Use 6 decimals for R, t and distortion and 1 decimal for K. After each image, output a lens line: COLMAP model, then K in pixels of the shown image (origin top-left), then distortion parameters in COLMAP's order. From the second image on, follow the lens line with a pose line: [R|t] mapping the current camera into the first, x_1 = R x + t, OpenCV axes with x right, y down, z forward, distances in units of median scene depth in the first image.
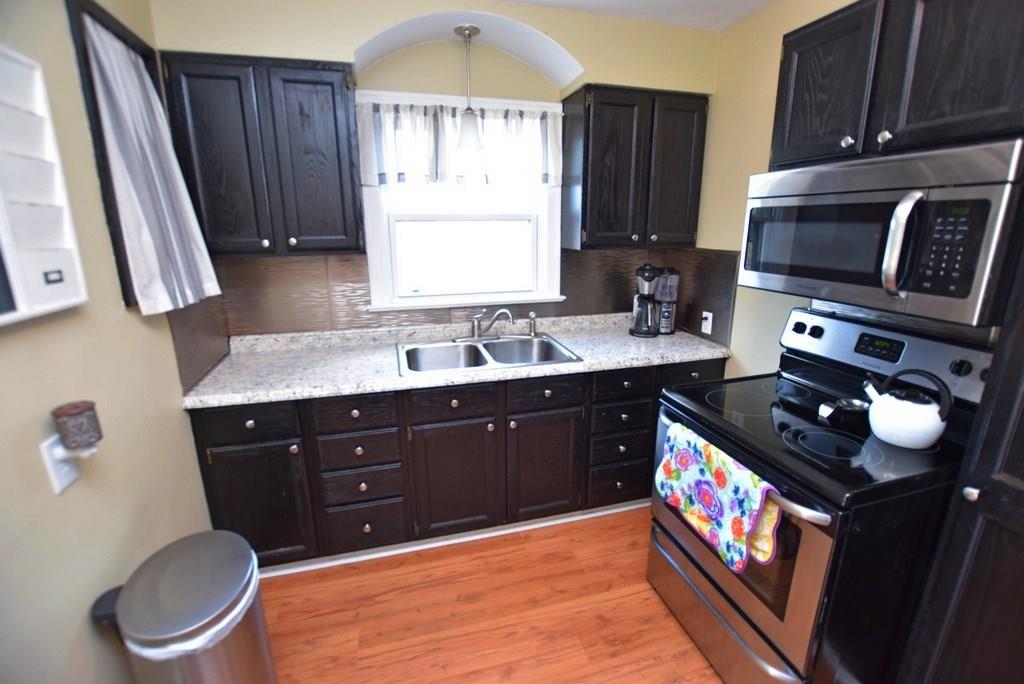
lens RADIAL K [[447.3, 0, 512.0], [0, 447.3, 342.0], [0, 0, 1]] dist [-0.031563, 0.001545]
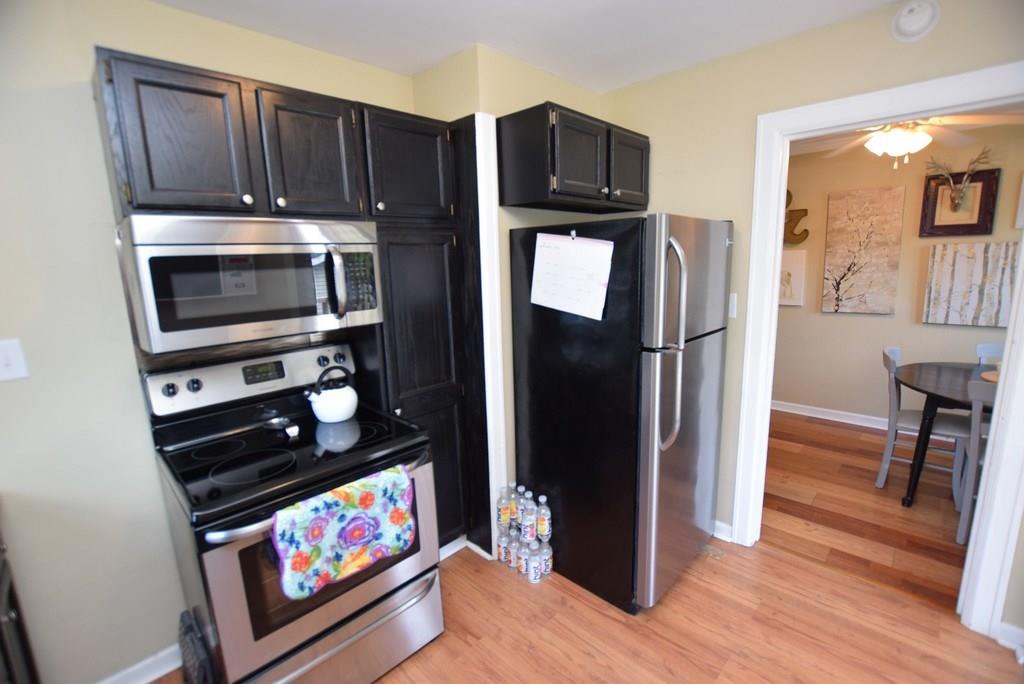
lens RADIAL K [[447.3, 0, 512.0], [0, 447.3, 342.0], [0, 0, 1]] dist [-0.031563, 0.001545]
pose [[-0.492311, -0.139600, 0.859152, -0.544913], [0.254560, 0.920808, 0.295487, -0.260087], [-0.832363, 0.364177, -0.417787, 0.956873]]
